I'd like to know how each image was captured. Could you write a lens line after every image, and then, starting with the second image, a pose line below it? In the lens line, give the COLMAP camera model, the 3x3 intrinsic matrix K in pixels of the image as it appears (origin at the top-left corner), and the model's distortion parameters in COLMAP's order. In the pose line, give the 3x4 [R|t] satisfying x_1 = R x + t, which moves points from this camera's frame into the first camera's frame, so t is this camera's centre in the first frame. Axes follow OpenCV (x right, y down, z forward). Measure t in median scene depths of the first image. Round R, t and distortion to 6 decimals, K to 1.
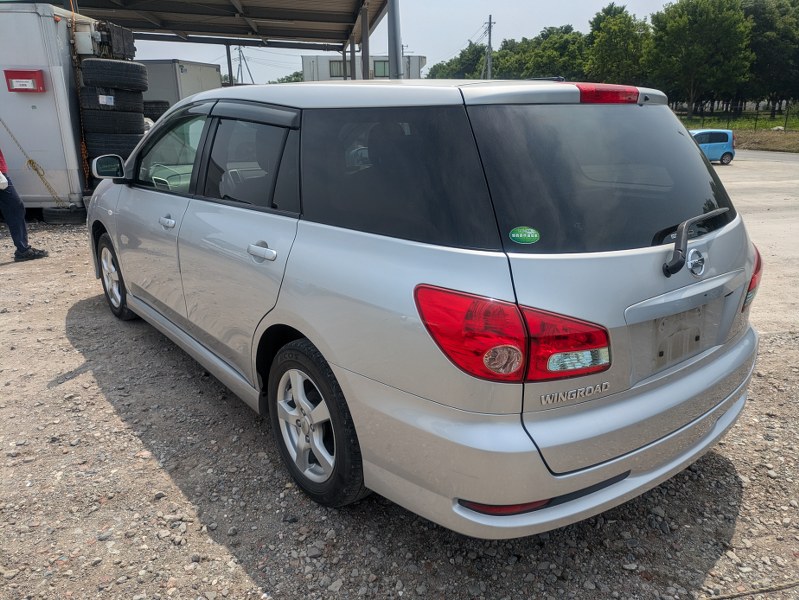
lens RADIAL K [[618.5, 0, 399.5], [0, 618.5, 300.0], [0, 0, 1]] dist [0.007968, -0.000922]
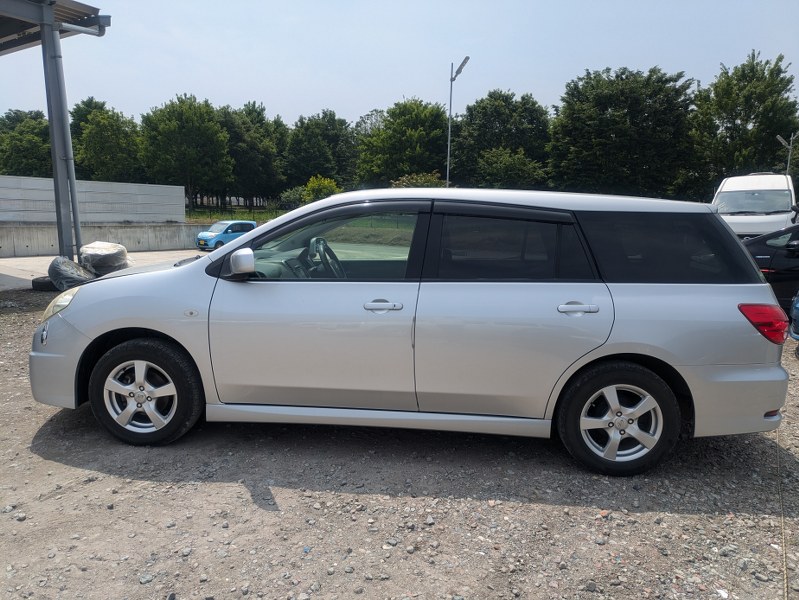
lens RADIAL K [[612.0, 0, 399.5], [0, 612.0, 300.0], [0, 0, 1]] dist [0.025952, -0.004172]
pose [[0.661999, -0.086704, 0.744473, -0.120732], [0.188104, 0.980716, -0.053047, -0.007891], [-0.725517, 0.175155, 0.665542, 0.028487]]
